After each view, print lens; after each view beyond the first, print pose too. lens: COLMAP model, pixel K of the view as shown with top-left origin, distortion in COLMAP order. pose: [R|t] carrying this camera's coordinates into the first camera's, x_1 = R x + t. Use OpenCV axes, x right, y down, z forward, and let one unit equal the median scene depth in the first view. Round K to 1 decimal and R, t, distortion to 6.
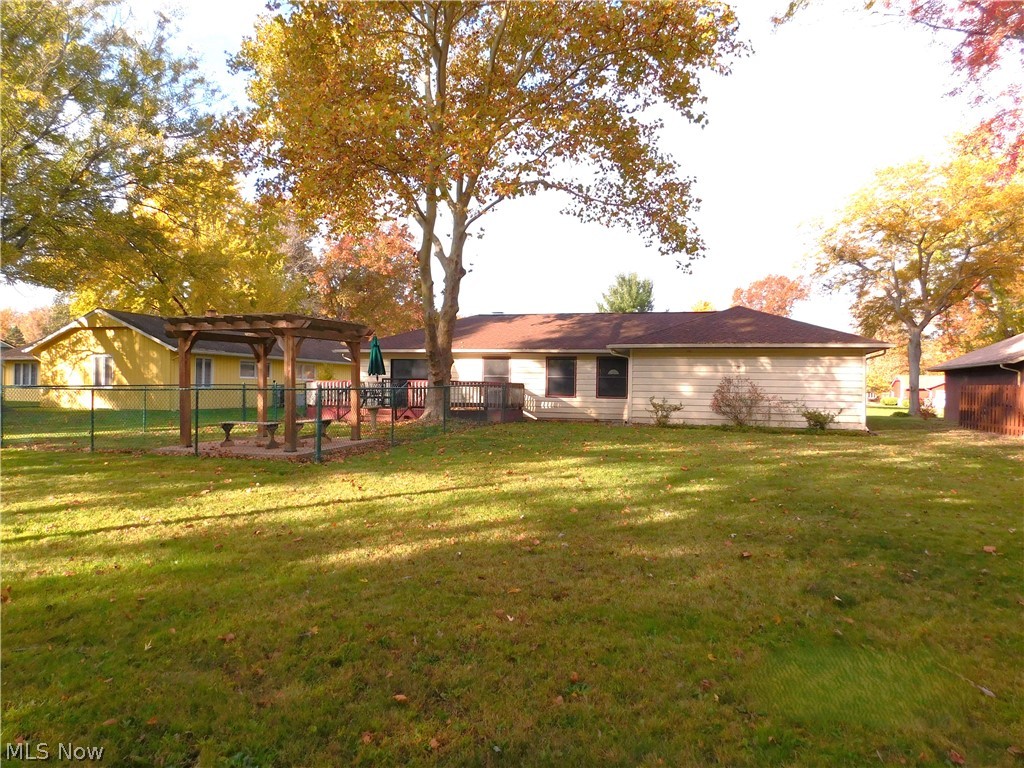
lens RADIAL K [[674.6, 0, 513.8], [0, 674.6, 386.9], [0, 0, 1]] dist [-0.074700, 0.059579]
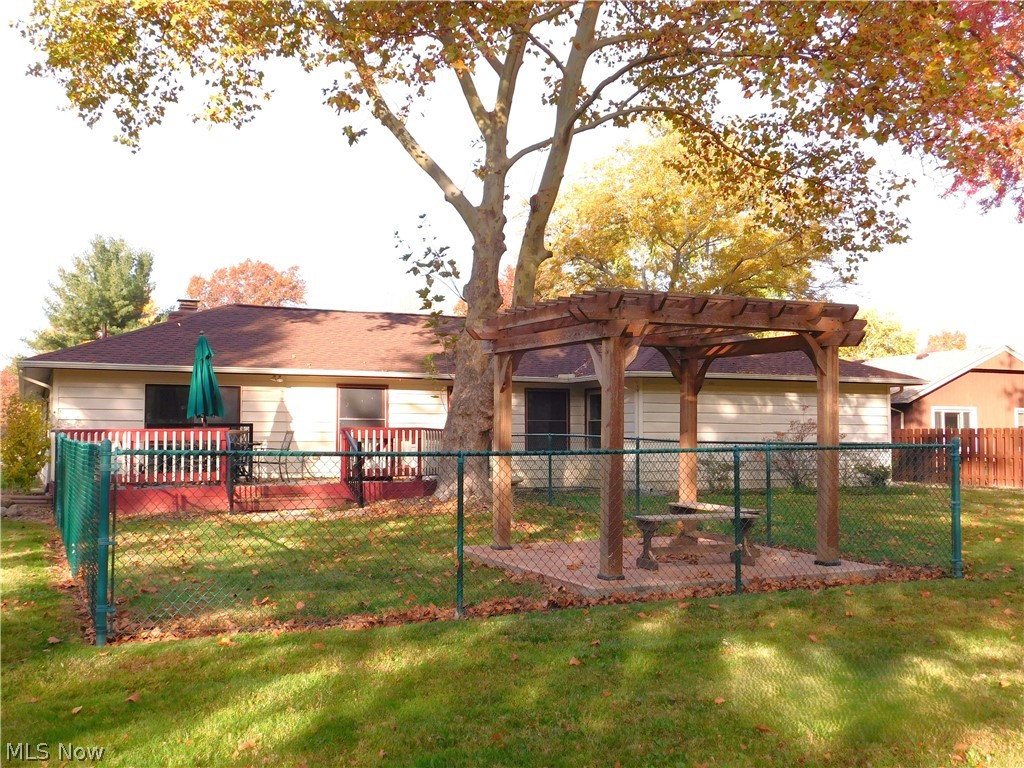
lens RADIAL K [[1070.3, 0, 512.0], [0, 1070.3, 384.0], [0, 0, 1]] dist [-0.005790, -0.004177]
pose [[0.779023, 0.019869, 0.626680, -0.493560], [0.008407, 0.999077, -0.042127, -0.006259], [-0.626938, 0.038087, 0.778137, 0.226523]]
